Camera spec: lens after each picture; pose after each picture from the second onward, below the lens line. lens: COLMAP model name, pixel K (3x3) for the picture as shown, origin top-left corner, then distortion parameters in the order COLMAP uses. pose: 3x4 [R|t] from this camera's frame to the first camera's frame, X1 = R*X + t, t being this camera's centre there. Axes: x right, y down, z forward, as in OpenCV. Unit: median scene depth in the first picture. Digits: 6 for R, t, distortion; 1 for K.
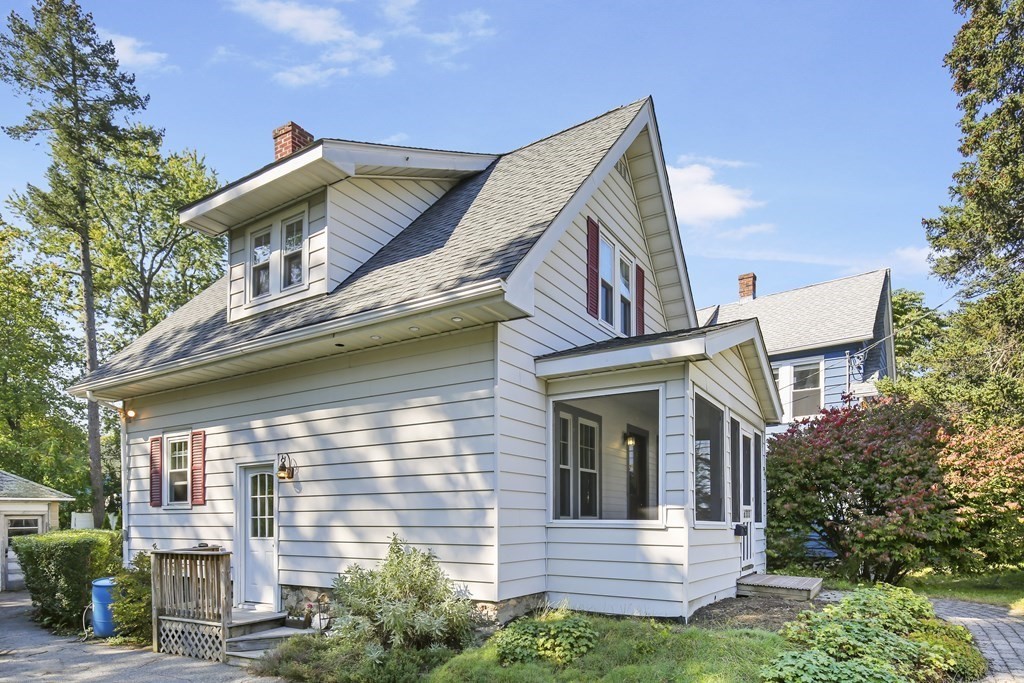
lens RADIAL K [[593.9, 0, 512.0], [0, 593.9, 298.7], [0, 0, 1]] dist [0.001839, 0.000275]
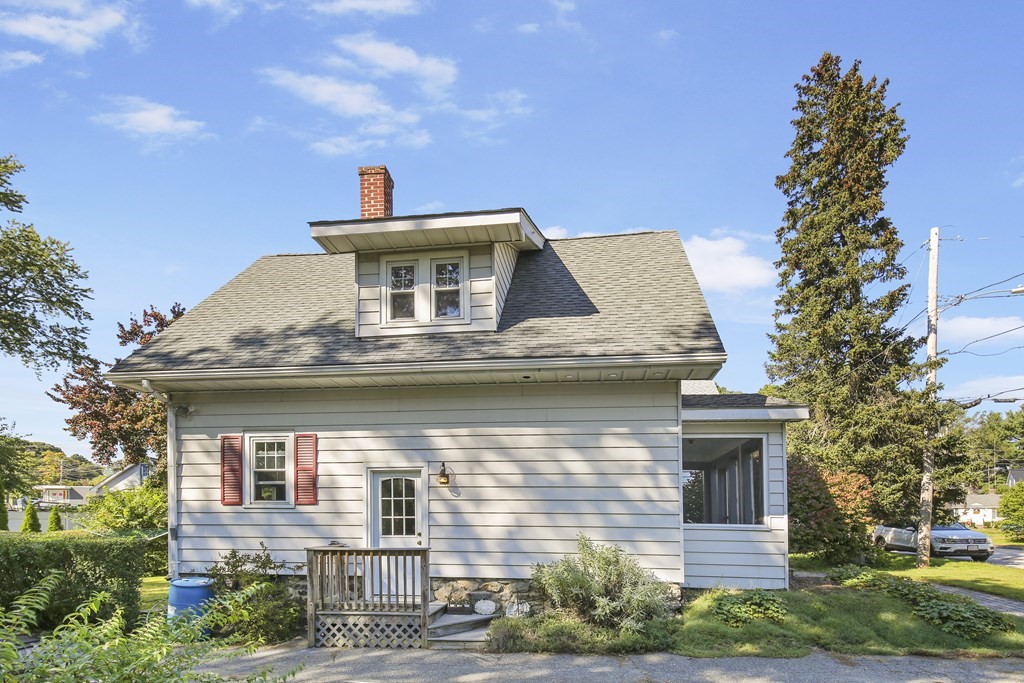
lens RADIAL K [[468.9, 0, 512.0], [0, 468.9, 341.5], [0, 0, 1]] dist [0.012929, -0.000078]
pose [[0.907082, 0.165787, 0.386934, -0.614480], [-0.158267, 0.986054, -0.051466, 0.052509], [-0.390070, -0.014555, 0.920670, 0.105683]]
